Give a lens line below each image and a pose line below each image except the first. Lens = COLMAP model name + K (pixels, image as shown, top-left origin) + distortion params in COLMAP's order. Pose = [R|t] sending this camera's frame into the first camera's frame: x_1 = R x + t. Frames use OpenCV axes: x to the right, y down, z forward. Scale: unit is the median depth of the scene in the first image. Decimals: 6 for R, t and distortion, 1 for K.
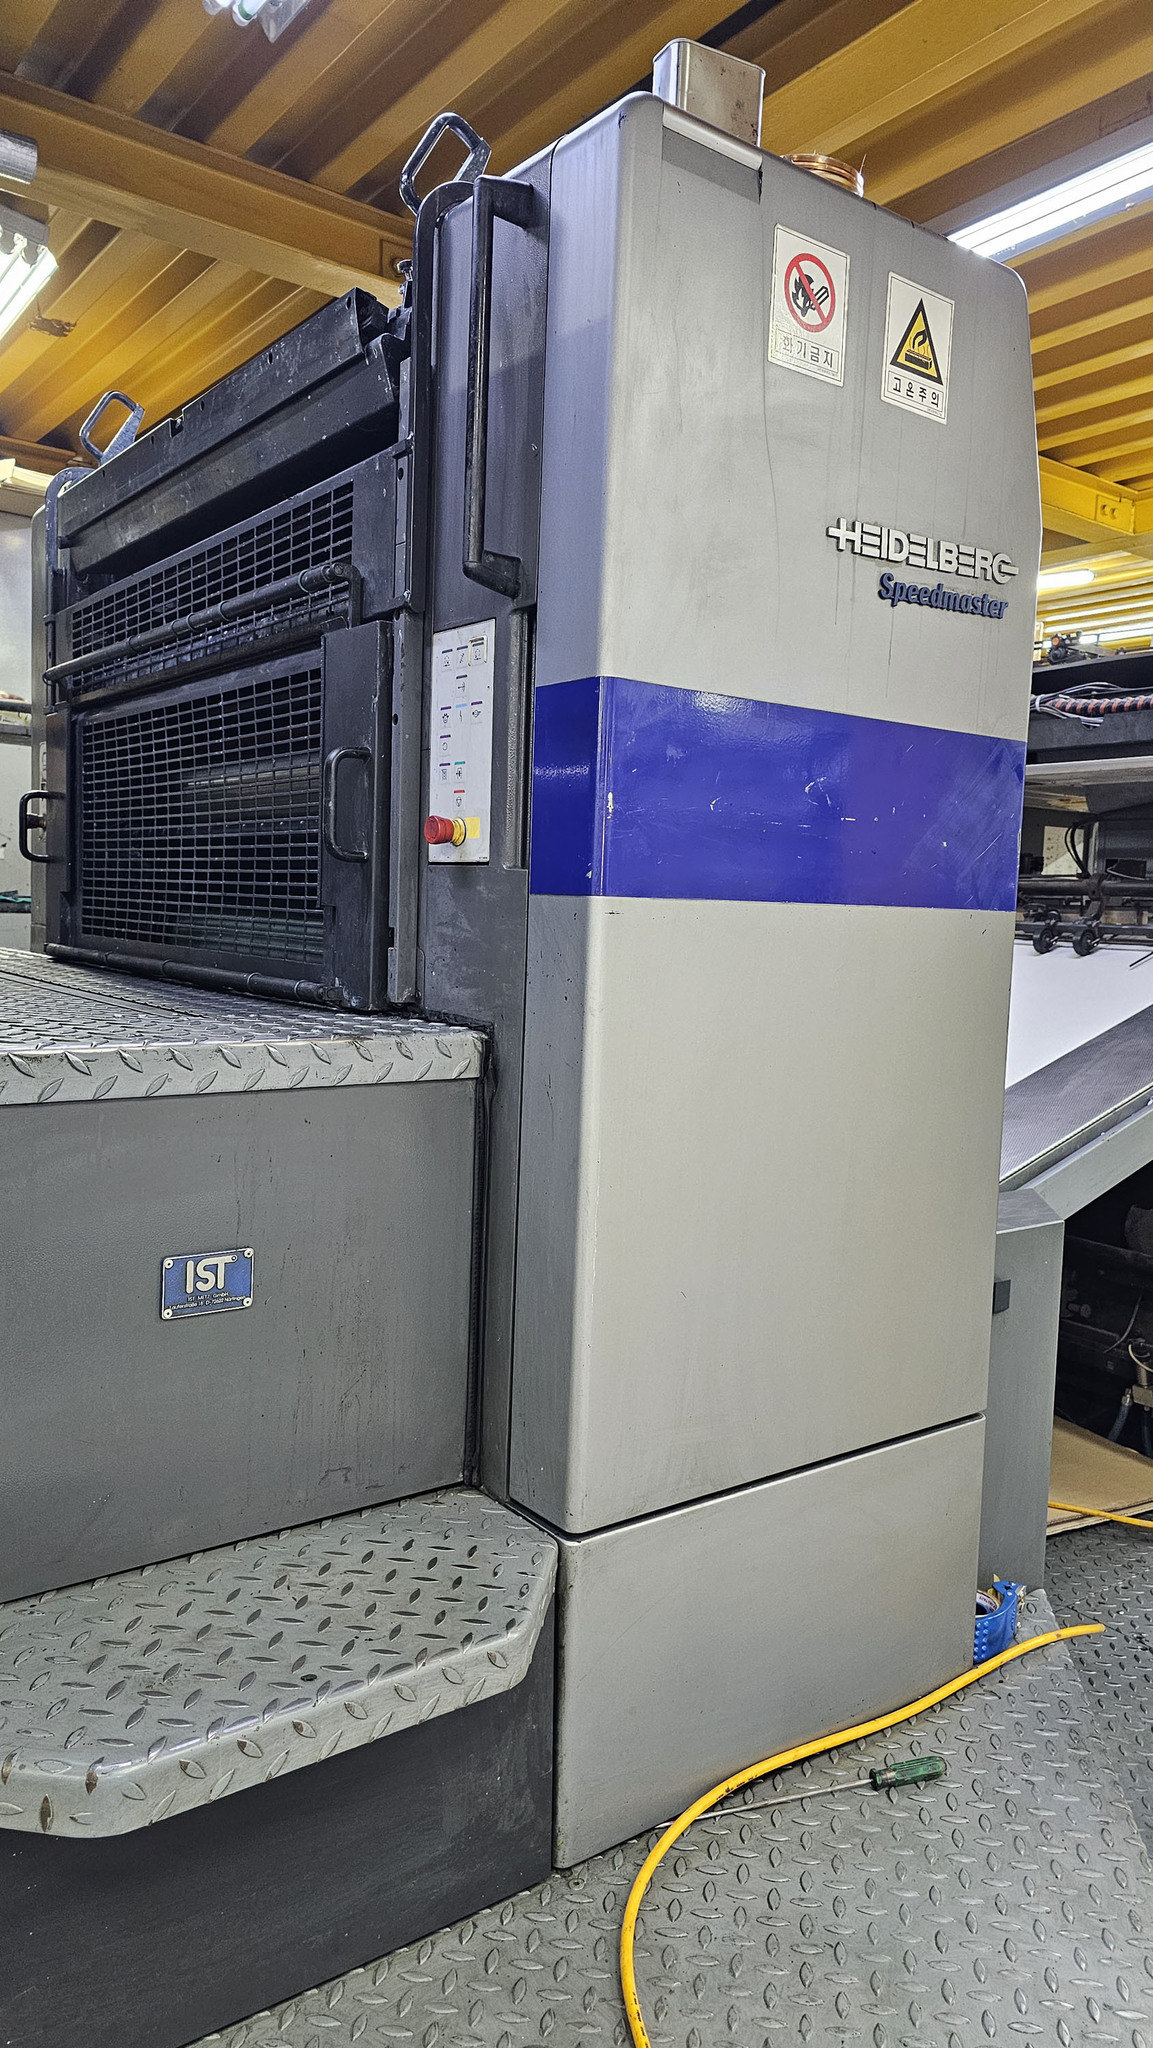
lens RADIAL K [[1381.3, 0, 590.0], [0, 1381.3, 1017.0], [0, 0, 1]] dist [-0.013482, -0.003472]
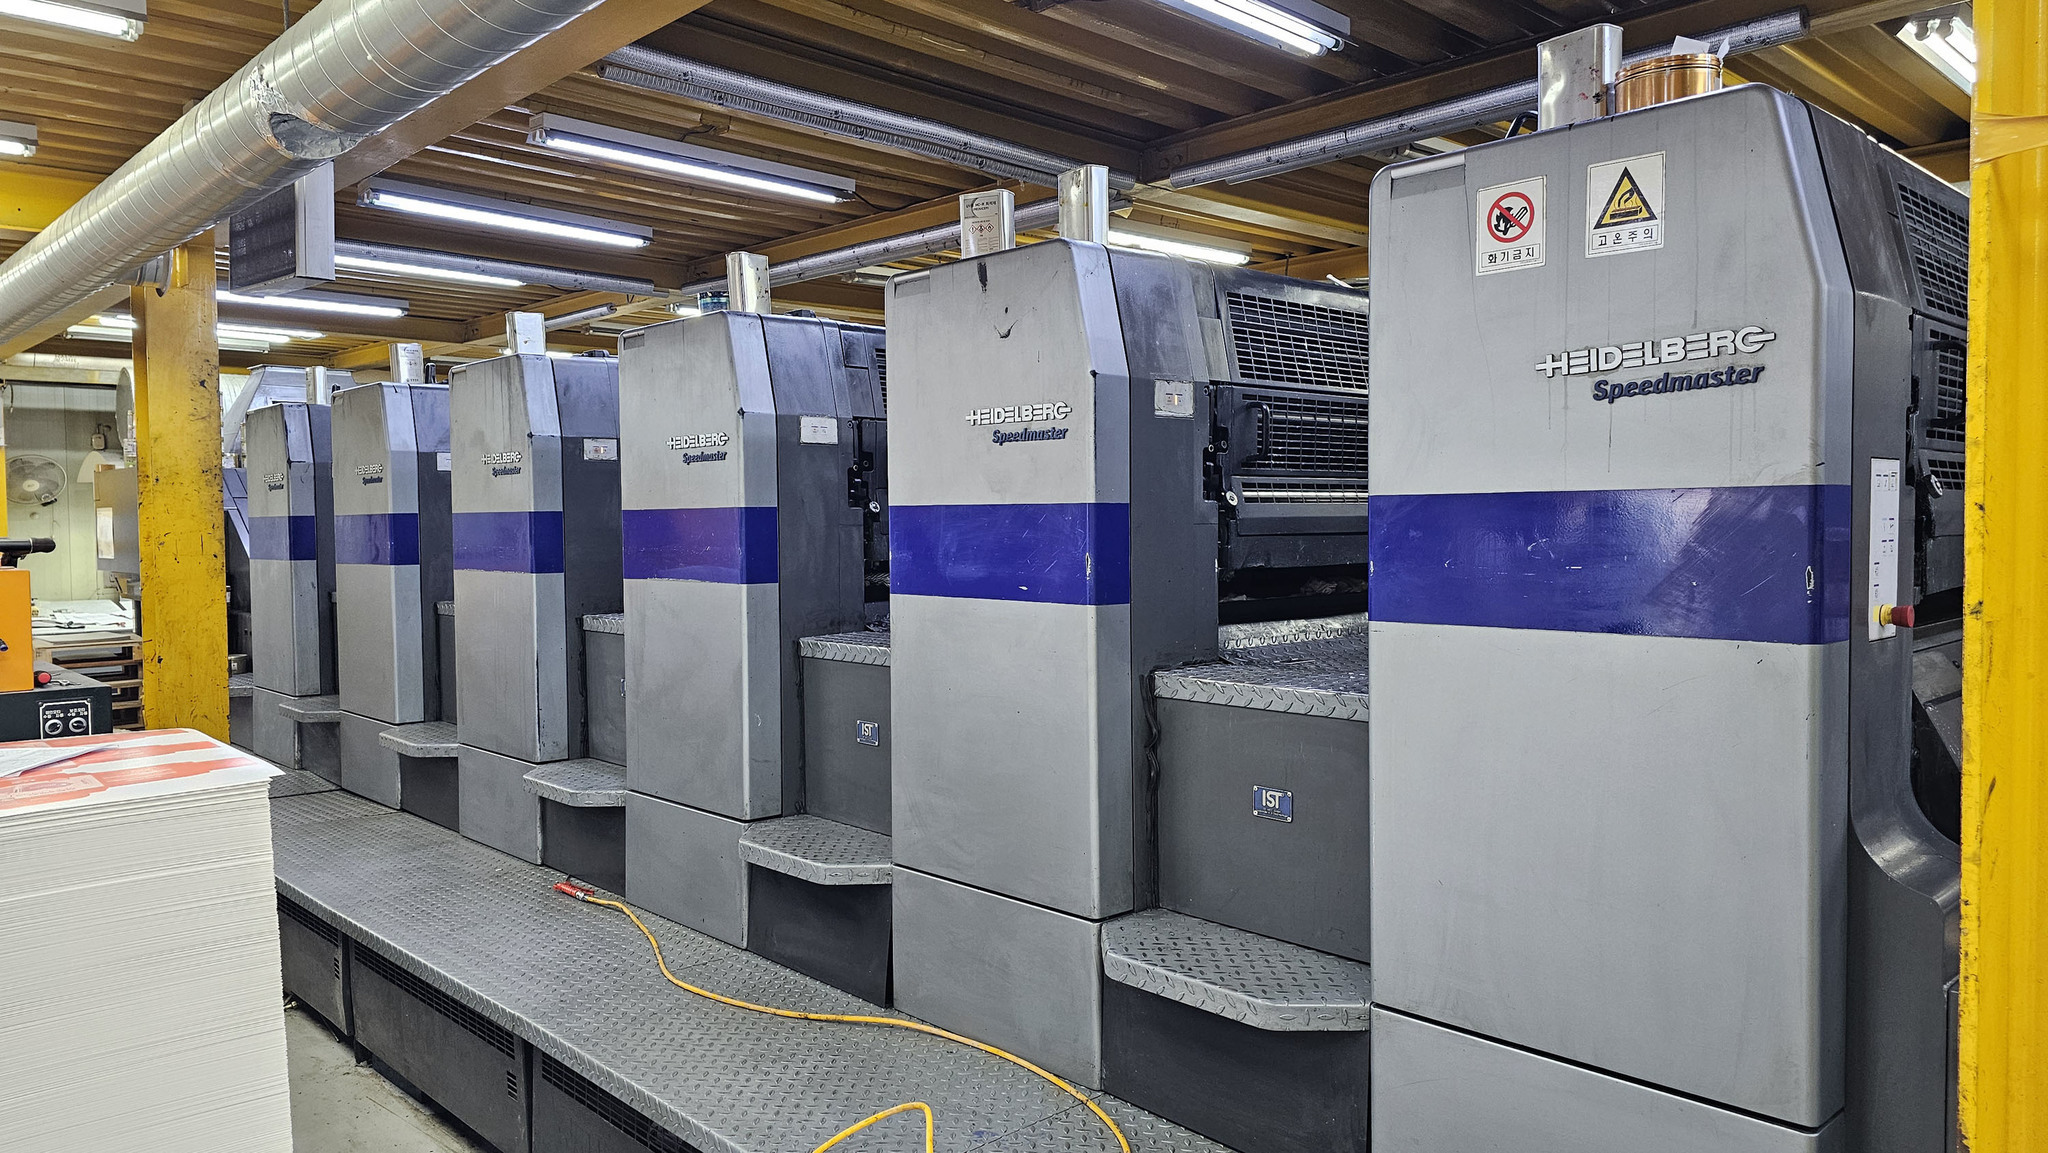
lens RADIAL K [[1381.3, 0, 1010.9], [0, 1381.3, 596.2], [0, 0, 1]] dist [-0.013482, -0.003472]
pose [[0.115715, 0.009406, -0.993238, 1.486558], [-0.076868, 0.997041, 0.000487, -0.073867], [0.990304, 0.076292, 0.116095, 0.306450]]
